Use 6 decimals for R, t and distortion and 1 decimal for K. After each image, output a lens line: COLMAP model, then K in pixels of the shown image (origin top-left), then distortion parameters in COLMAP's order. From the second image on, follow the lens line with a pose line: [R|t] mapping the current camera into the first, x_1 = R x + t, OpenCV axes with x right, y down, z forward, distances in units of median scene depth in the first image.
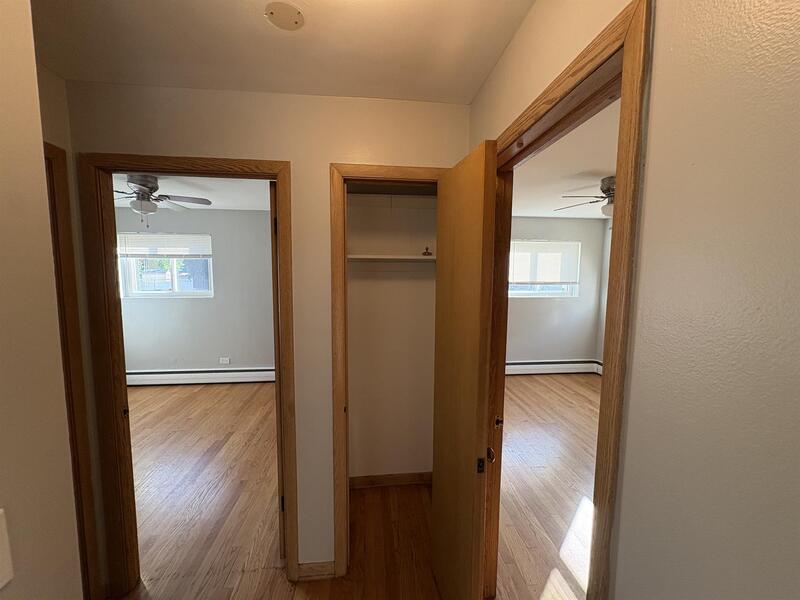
lens RADIAL K [[316.4, 0, 399.0], [0, 316.4, 300.1], [0, 0, 1]] dist [0.002599, 0.000332]
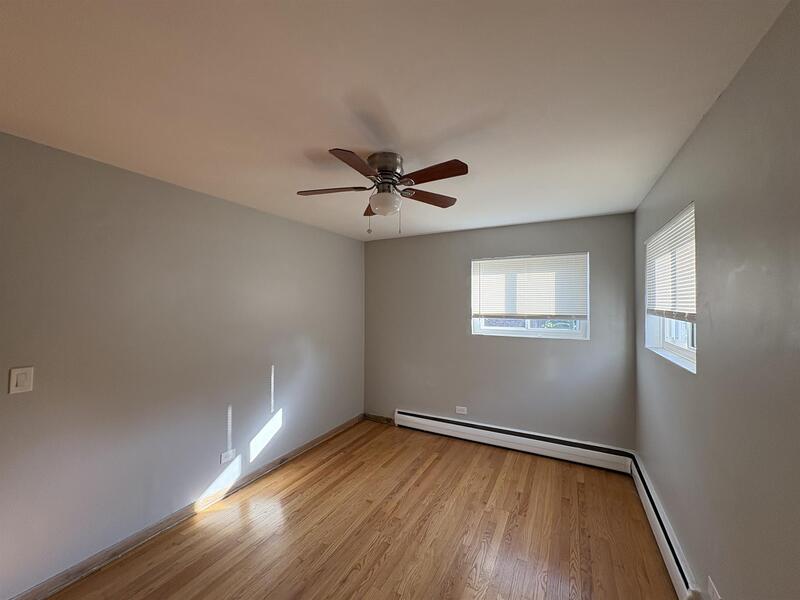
lens RADIAL K [[316.4, 0, 399.3], [0, 316.4, 304.8], [0, 0, 1]] dist [0.002599, 0.000332]
pose [[0.830551, -0.005513, -0.556916, 0.616191], [-0.048059, 0.995512, -0.081527, -0.010334], [0.554866, 0.094477, 0.826558, 0.277168]]
